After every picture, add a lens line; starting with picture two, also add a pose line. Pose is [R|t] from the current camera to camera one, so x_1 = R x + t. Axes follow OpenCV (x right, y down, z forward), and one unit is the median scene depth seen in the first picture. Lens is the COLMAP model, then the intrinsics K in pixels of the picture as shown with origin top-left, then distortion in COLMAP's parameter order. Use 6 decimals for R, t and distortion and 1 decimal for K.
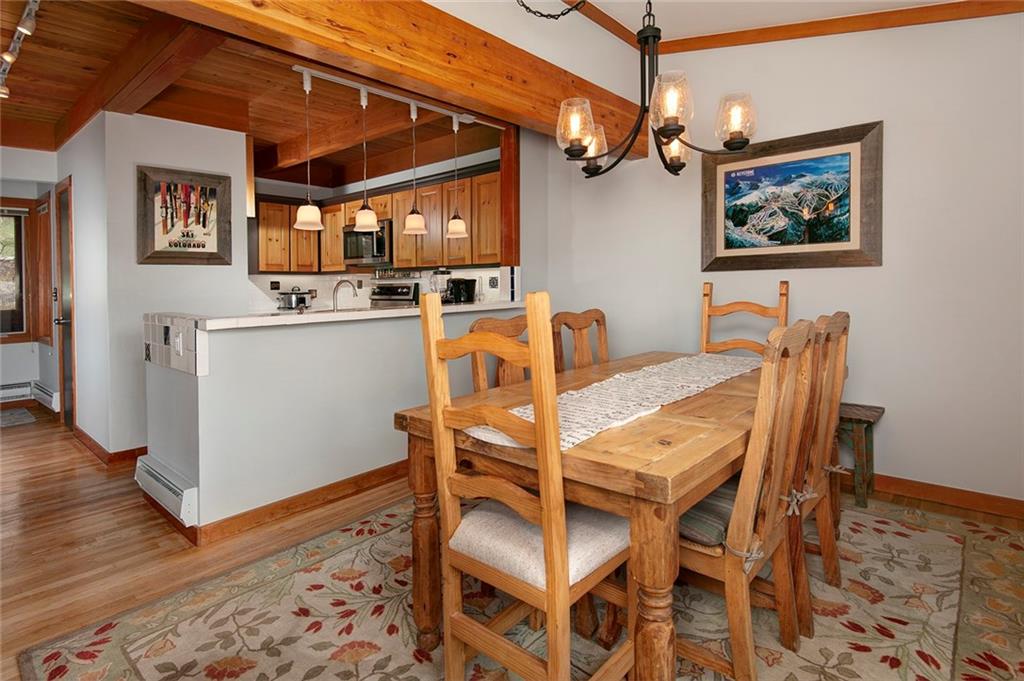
lens RADIAL K [[534.8, 0, 504.9], [0, 534.8, 298.0], [0, 0, 1]] dist [0.023397, -0.017435]
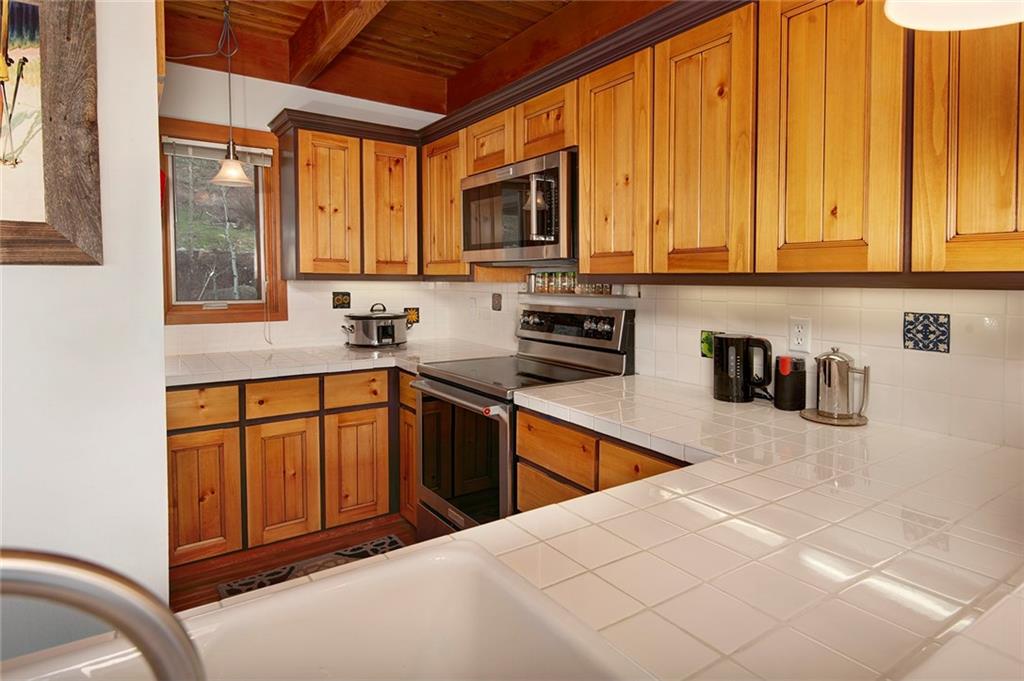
lens RADIAL K [[552.6, 0, 512.0], [0, 552.6, 340.5], [0, 0, 1]] dist [-0.000999, -0.000897]
pose [[0.971483, 0.046266, -0.232552, -0.172129], [-0.026429, 0.995796, 0.087706, -0.044608], [0.235632, -0.079059, 0.968621, 0.638662]]
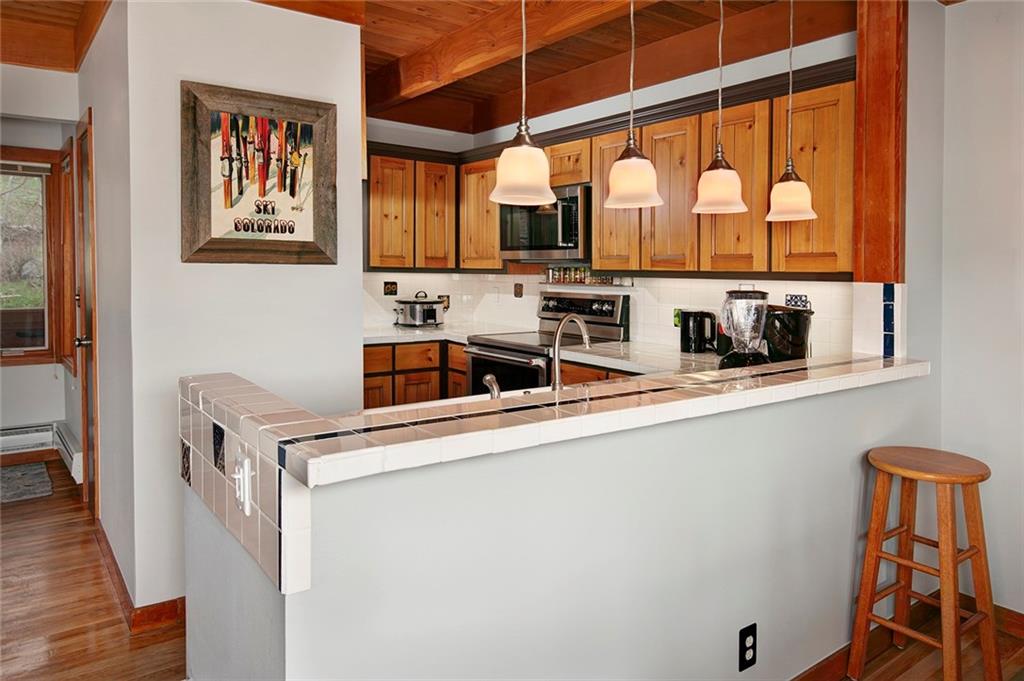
lens RADIAL K [[673.4, 0, 512.0], [0, 673.4, 340.5], [0, 0, 1]] dist [0.020321, 0.001104]
pose [[0.982076, 0.046929, -0.182547, -0.169189], [-0.032491, 0.996160, 0.081295, -0.039030], [0.185661, -0.073907, 0.979830, 0.290763]]
